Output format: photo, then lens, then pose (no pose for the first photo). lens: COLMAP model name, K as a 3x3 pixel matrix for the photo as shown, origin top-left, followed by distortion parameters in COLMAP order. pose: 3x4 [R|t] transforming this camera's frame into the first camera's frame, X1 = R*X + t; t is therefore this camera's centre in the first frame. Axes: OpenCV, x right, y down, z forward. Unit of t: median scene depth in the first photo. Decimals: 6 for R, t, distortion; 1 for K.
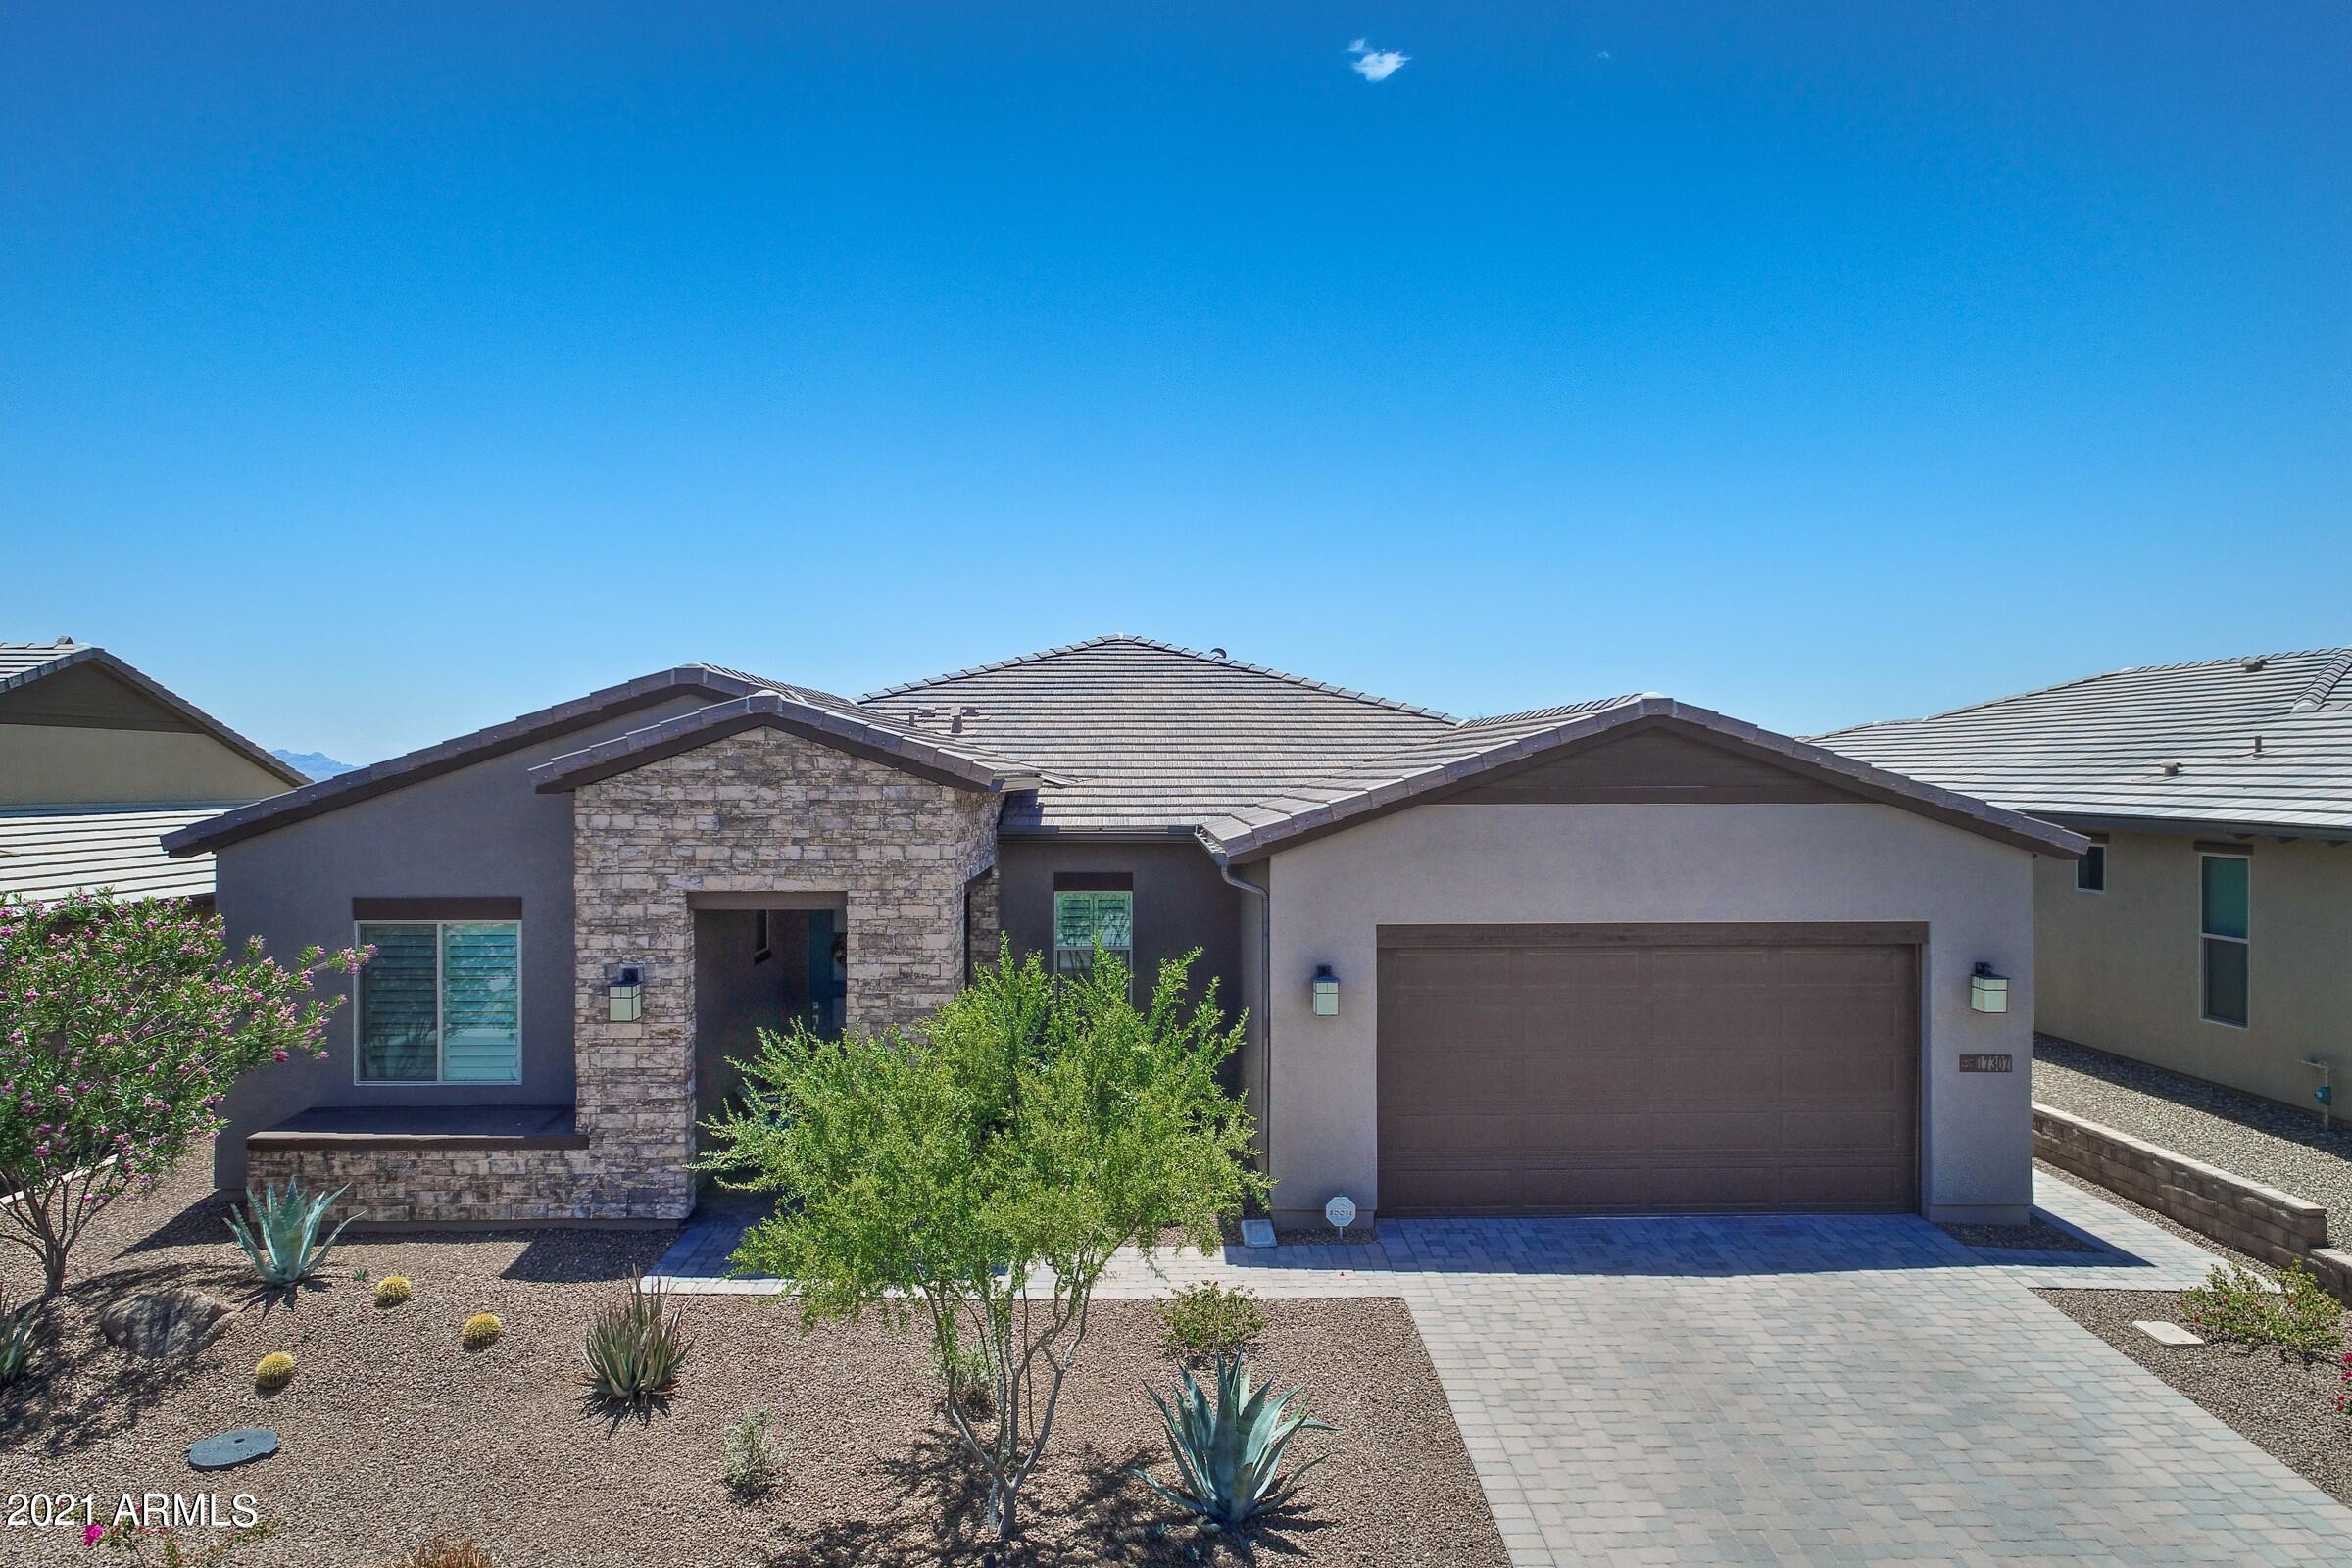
lens RADIAL K [[1596.3, 0, 1176.0], [0, 1596.3, 784.0], [0, 0, 1]] dist [0.006159, 0.006332]
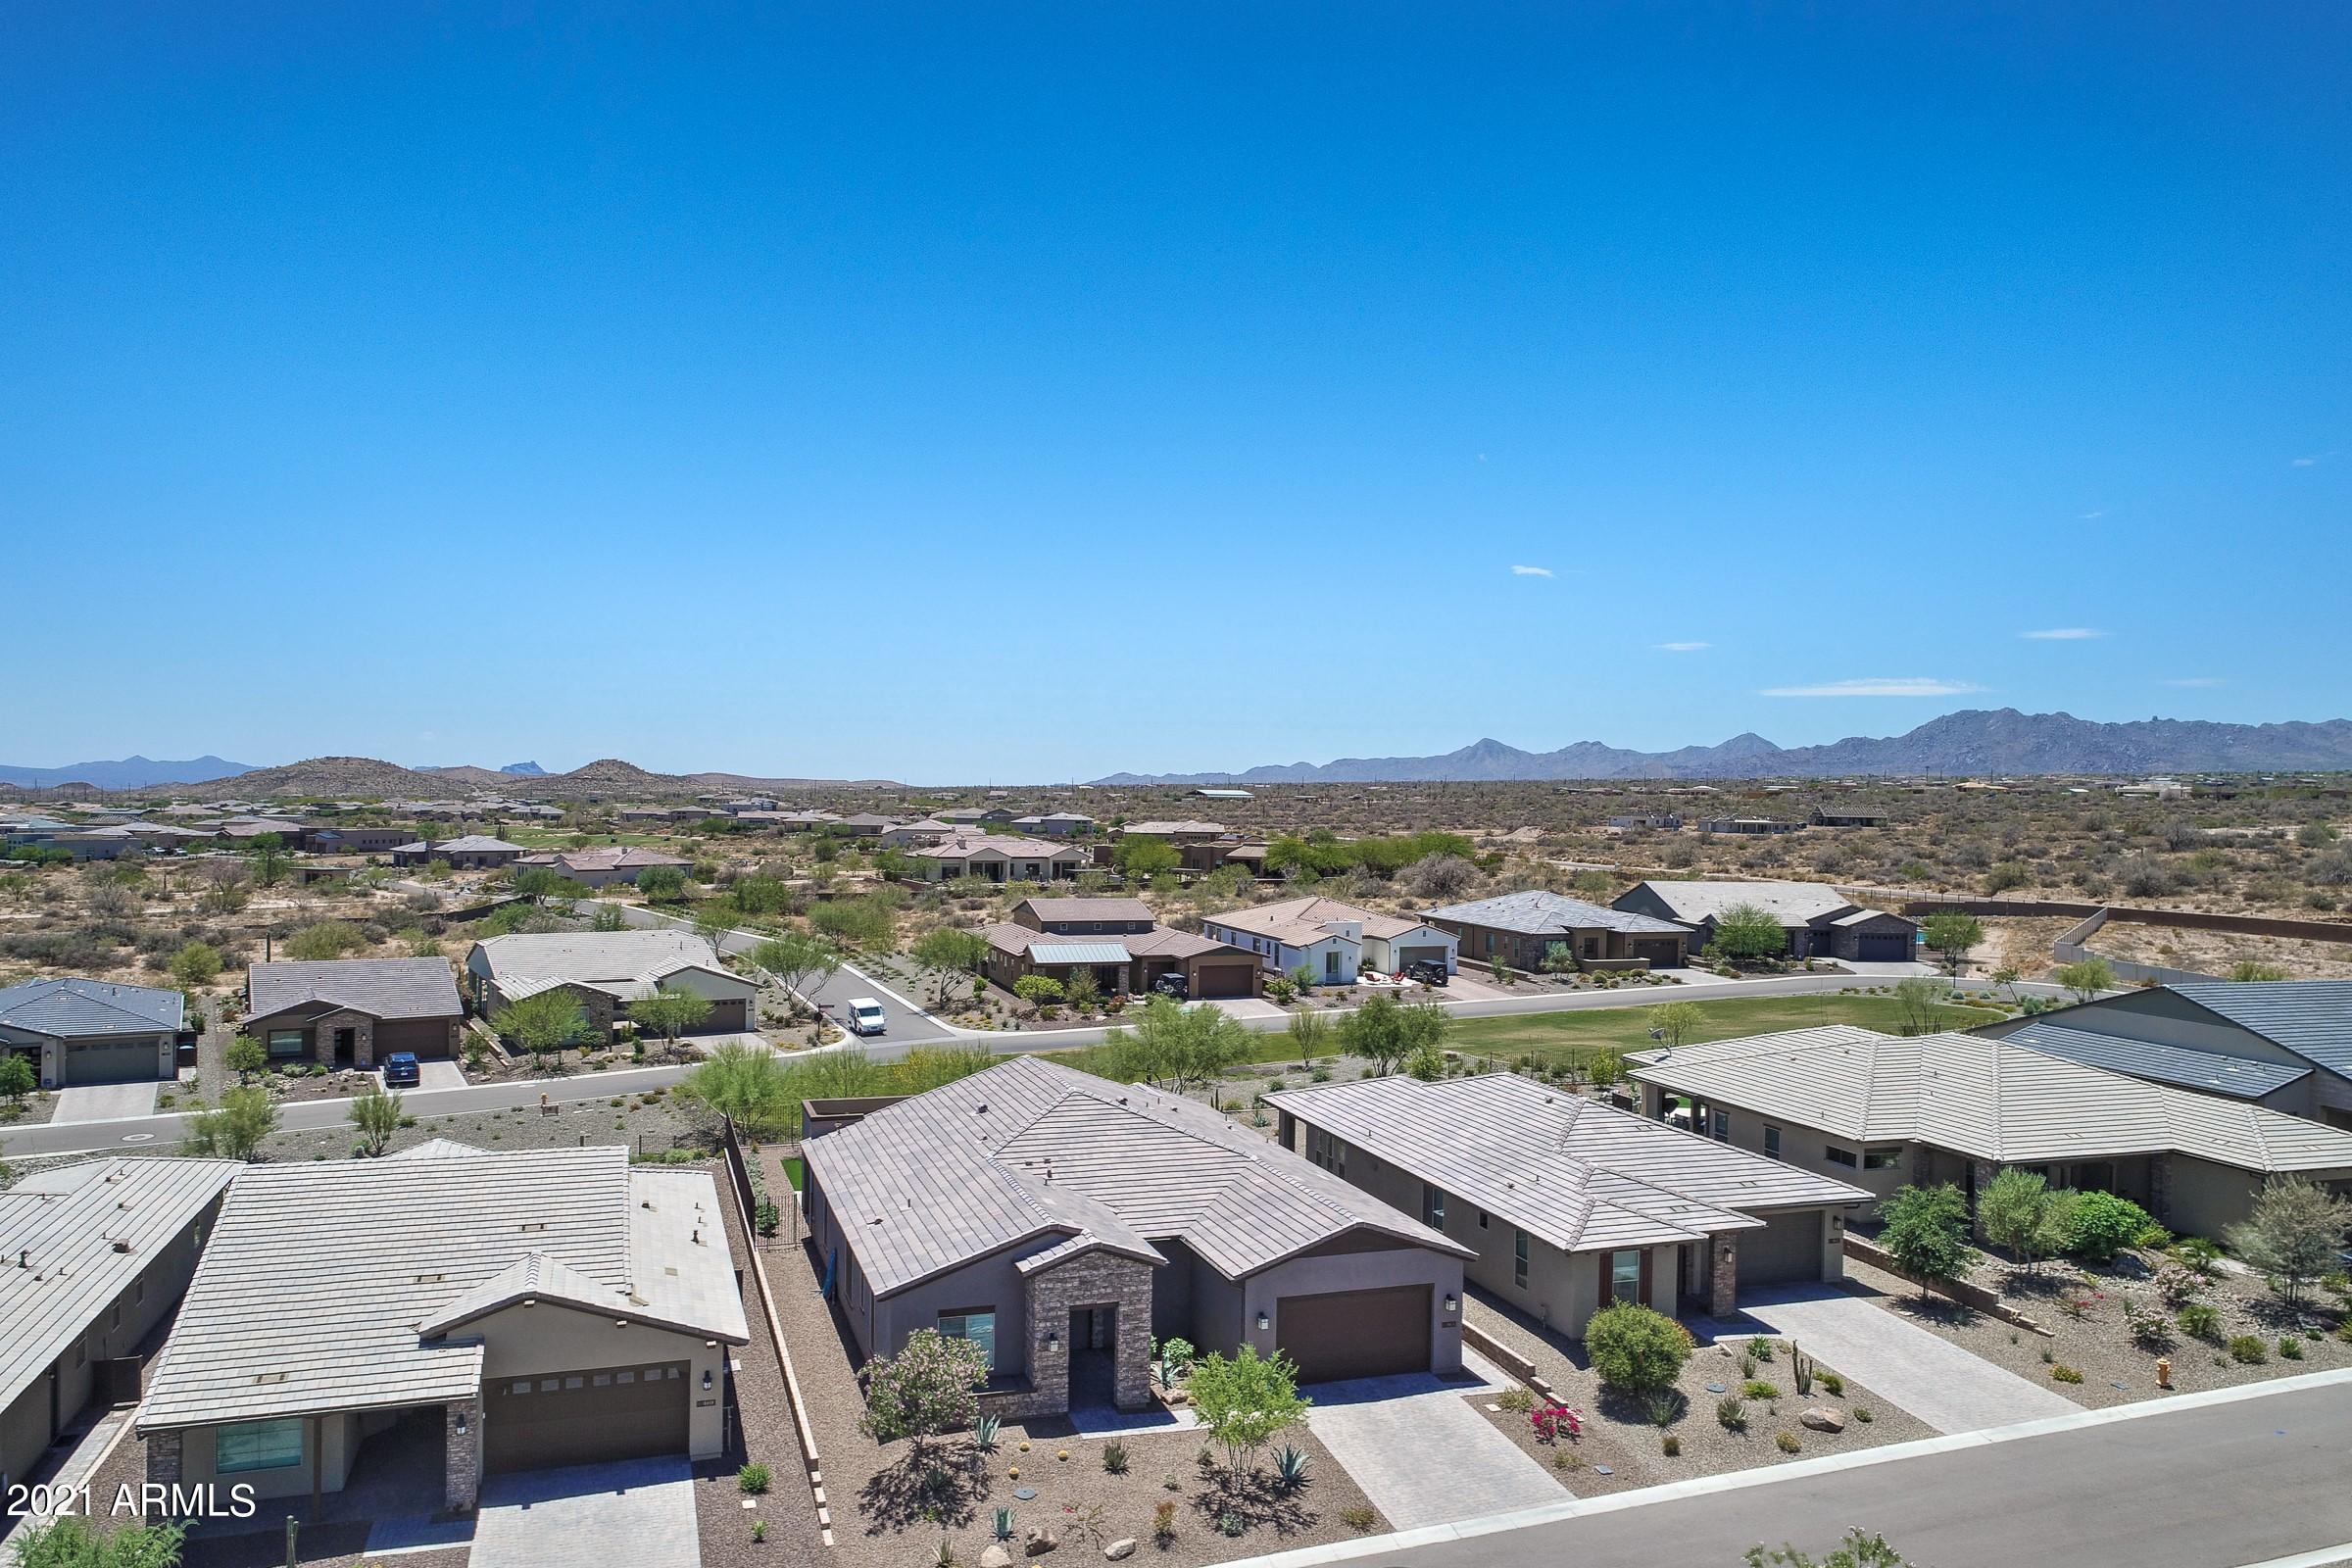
lens RADIAL K [[1618.9, 0, 1160.3], [0, 1618.9, 847.1], [0, 0, 1]] dist [0.008137, 0.003163]
pose [[0.954208, 0.005749, 0.299087, -1.077332], [-0.015273, 0.999448, 0.029515, -0.909989], [-0.298752, -0.032732, 0.953769, -1.993697]]
